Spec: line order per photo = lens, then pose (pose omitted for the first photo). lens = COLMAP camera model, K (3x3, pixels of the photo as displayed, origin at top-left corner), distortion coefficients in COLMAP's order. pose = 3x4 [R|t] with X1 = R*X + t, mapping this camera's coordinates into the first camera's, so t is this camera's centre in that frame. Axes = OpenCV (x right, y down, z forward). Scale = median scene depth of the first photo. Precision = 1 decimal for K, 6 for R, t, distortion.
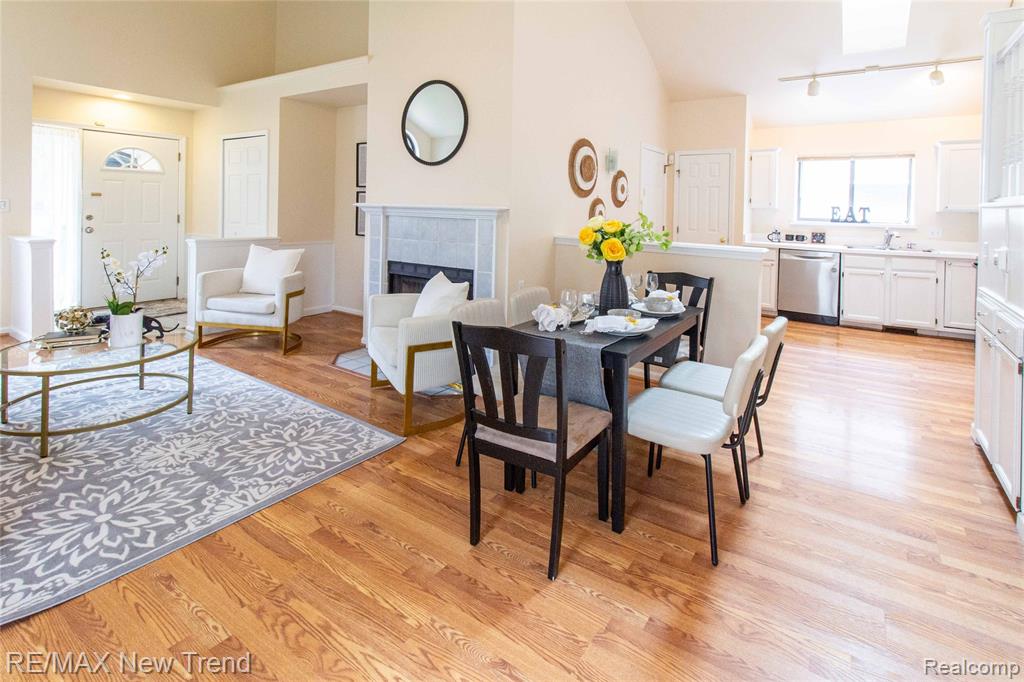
lens RADIAL K [[480.0, 0, 507.9], [0, 480.0, 212.2], [0, 0, 1]] dist [0.002768, 0.000011]
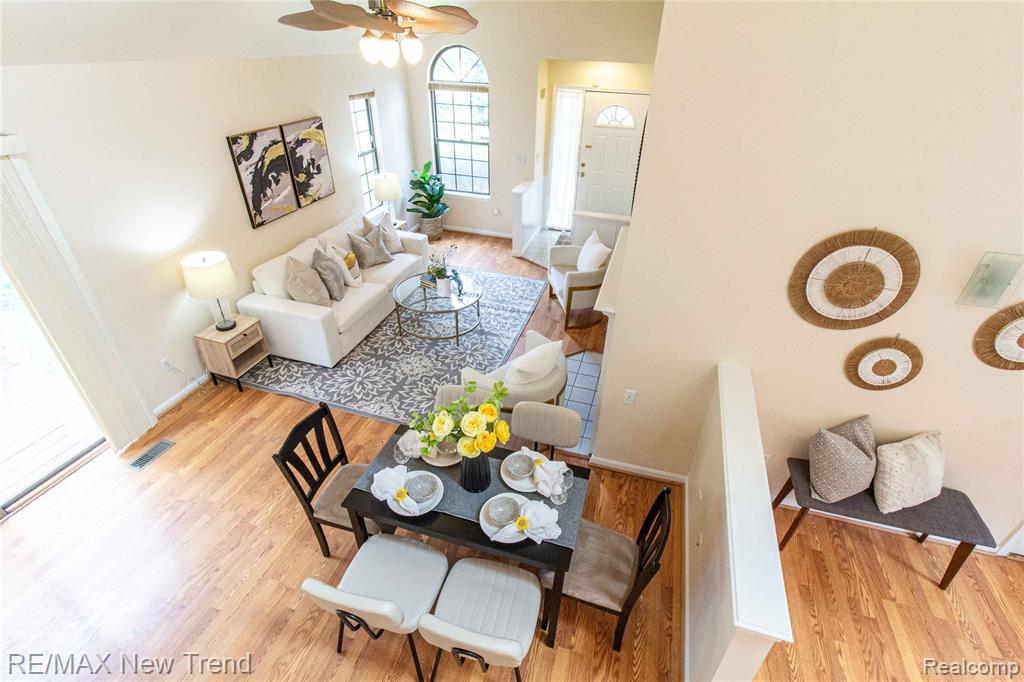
lens RADIAL K [[461.7, 0, 528.0], [0, 461.7, 348.7], [0, 0, 1]] dist [-0.000642, 0.000368]
pose [[0.347383, 0.499560, -0.793577, 0.495683], [-0.033269, 0.852314, 0.521971, -0.294886], [0.937133, -0.154922, 0.312699, 0.488628]]
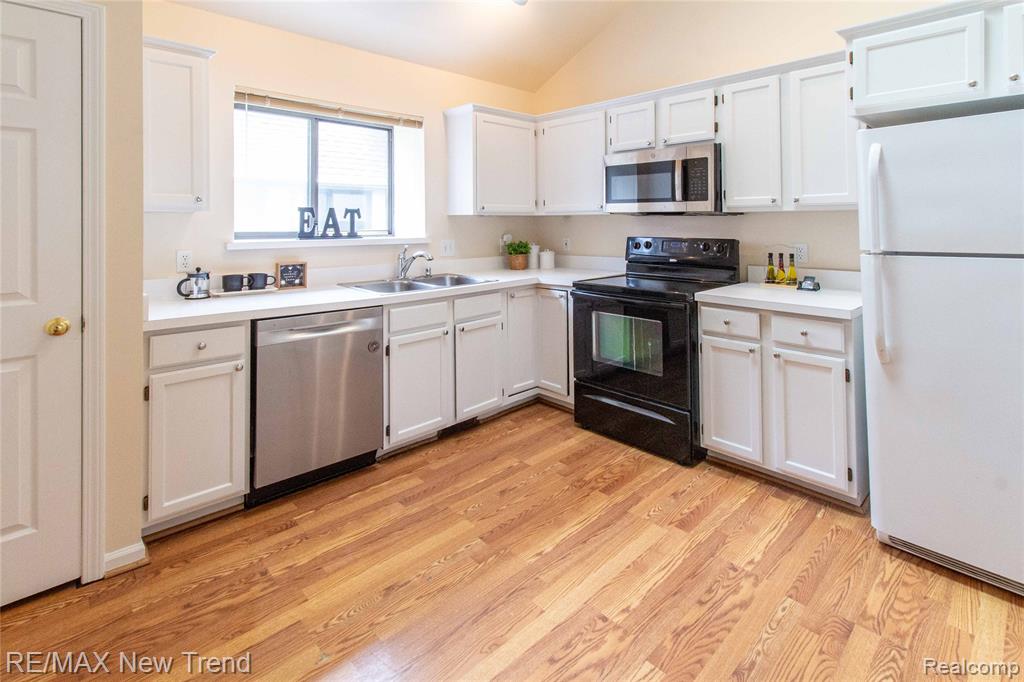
lens RADIAL K [[494.1, 0, 515.1], [0, 494.1, 215.1], [0, 0, 1]] dist [0.000151, -0.000841]
pose [[0.168269, -0.006684, 0.985718, 0.295610], [0.018459, 0.999823, 0.003629, -0.002219], [-0.985568, 0.017585, 0.168362, 0.960226]]
